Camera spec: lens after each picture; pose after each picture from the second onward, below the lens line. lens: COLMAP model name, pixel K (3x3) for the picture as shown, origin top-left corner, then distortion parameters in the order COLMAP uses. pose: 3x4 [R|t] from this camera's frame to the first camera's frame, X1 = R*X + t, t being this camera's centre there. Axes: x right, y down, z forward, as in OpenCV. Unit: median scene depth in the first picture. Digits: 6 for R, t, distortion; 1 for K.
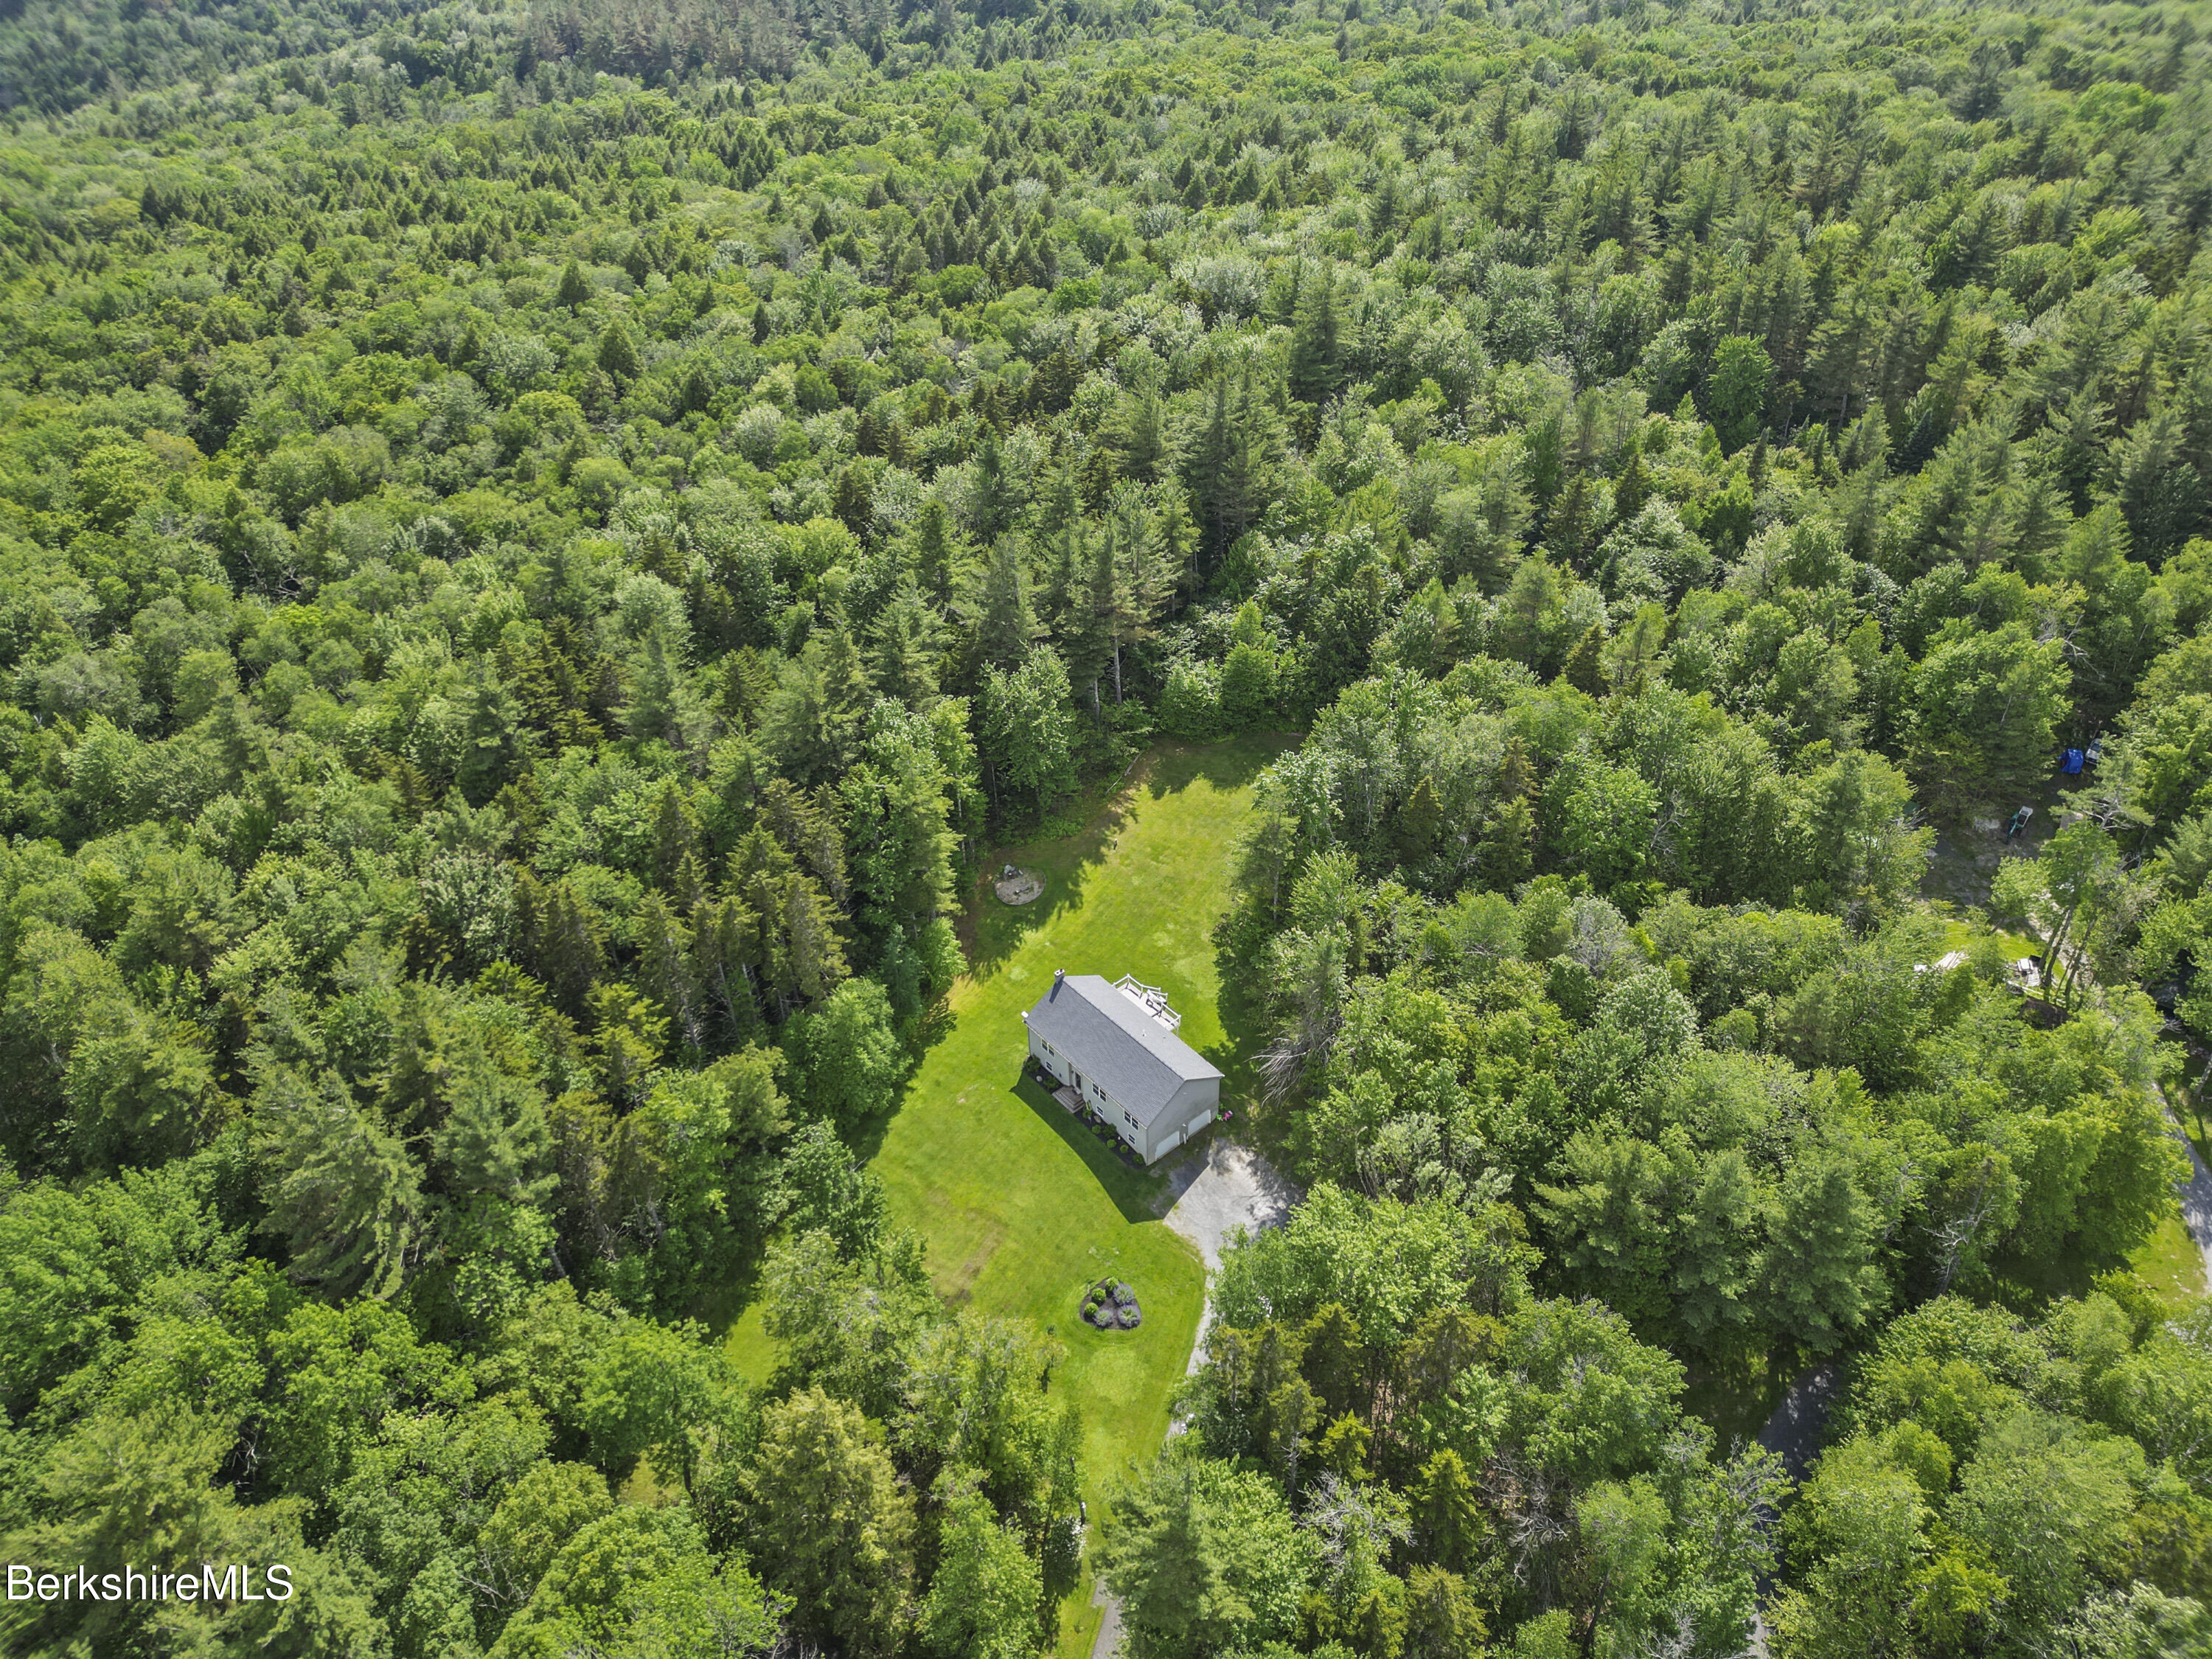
lens RADIAL K [[1552.1, 0, 1115.5], [0, 1552.1, 788.4], [0, 0, 1]] dist [0.114218, -0.140212]
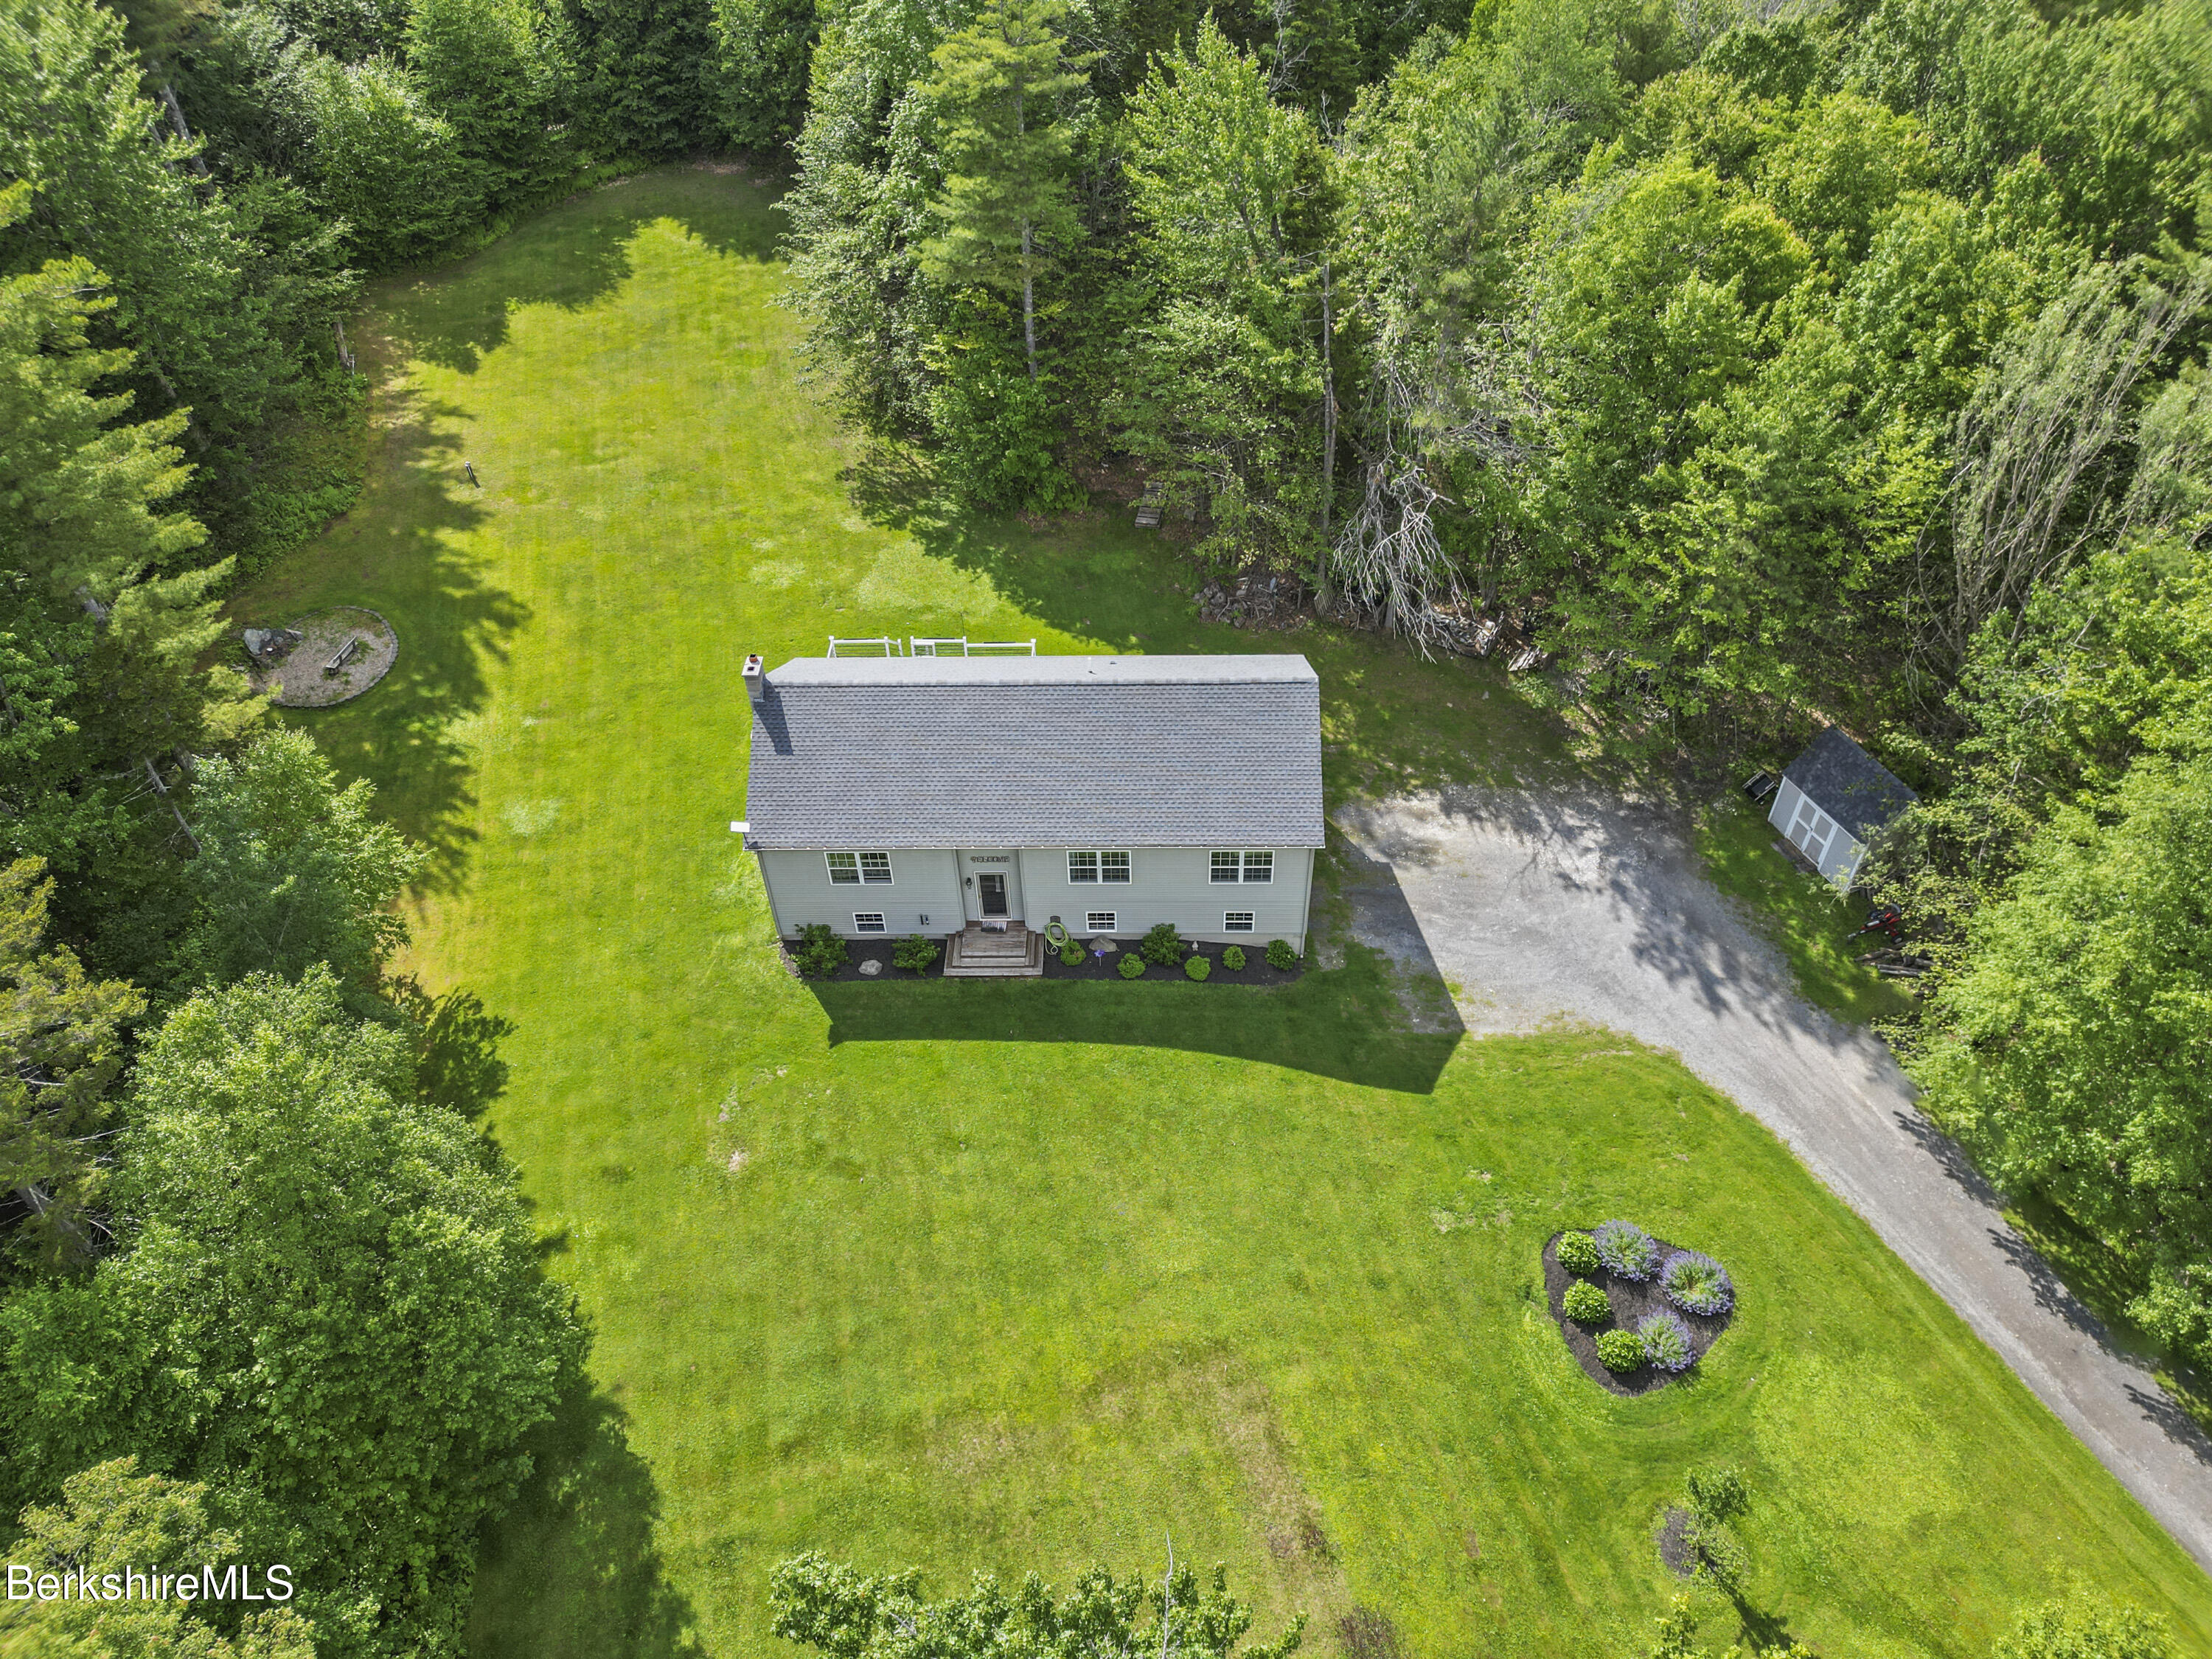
lens RADIAL K [[1552.1, 0, 1115.5], [0, 1552.1, 788.4], [0, 0, 1]] dist [0.114218, -0.140212]
pose [[0.668328, -0.503653, 0.547423, -0.180177], [0.447536, 0.860072, 0.244924, 0.094966], [-0.594180, 0.081302, 0.800212, 0.701578]]
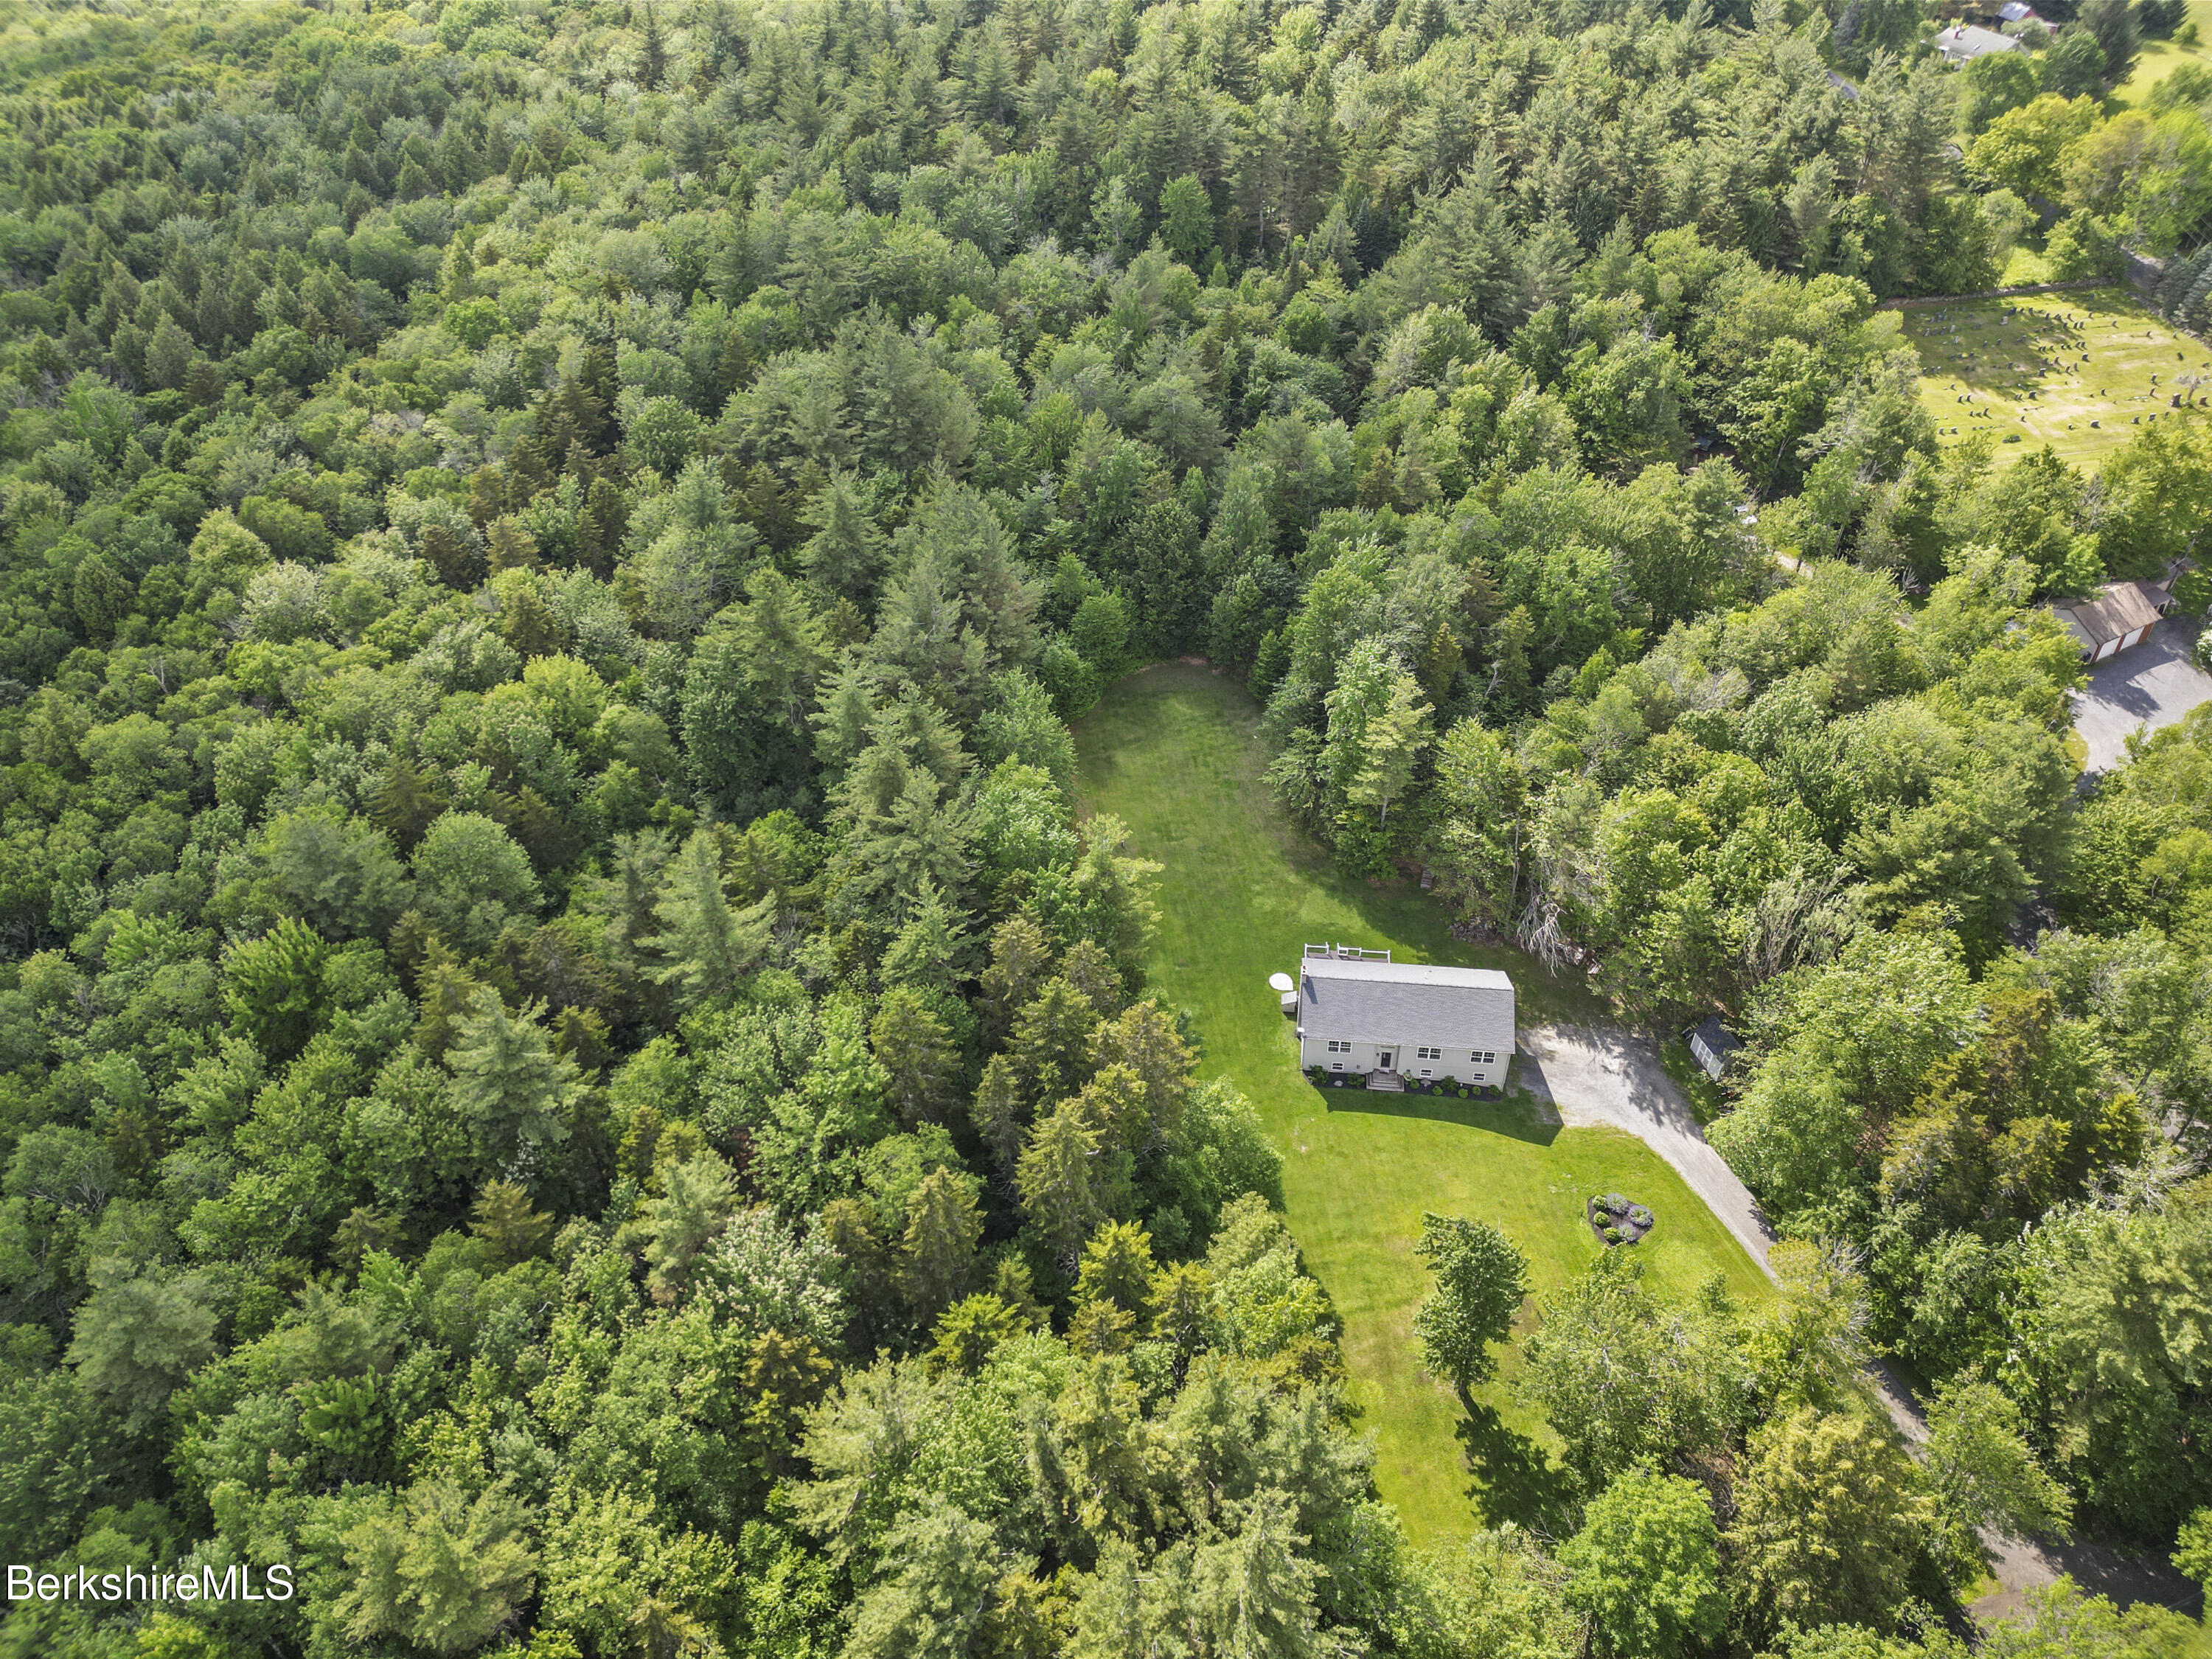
lens RADIAL K [[1552.1, 0, 1115.5], [0, 1552.1, 788.4], [0, 0, 1]] dist [0.114218, -0.140212]
pose [[0.729794, -0.433962, 0.528279, -0.558320], [0.410839, 0.896006, 0.168480, -0.178711], [-0.546455, 0.094082, 0.832187, 0.295867]]
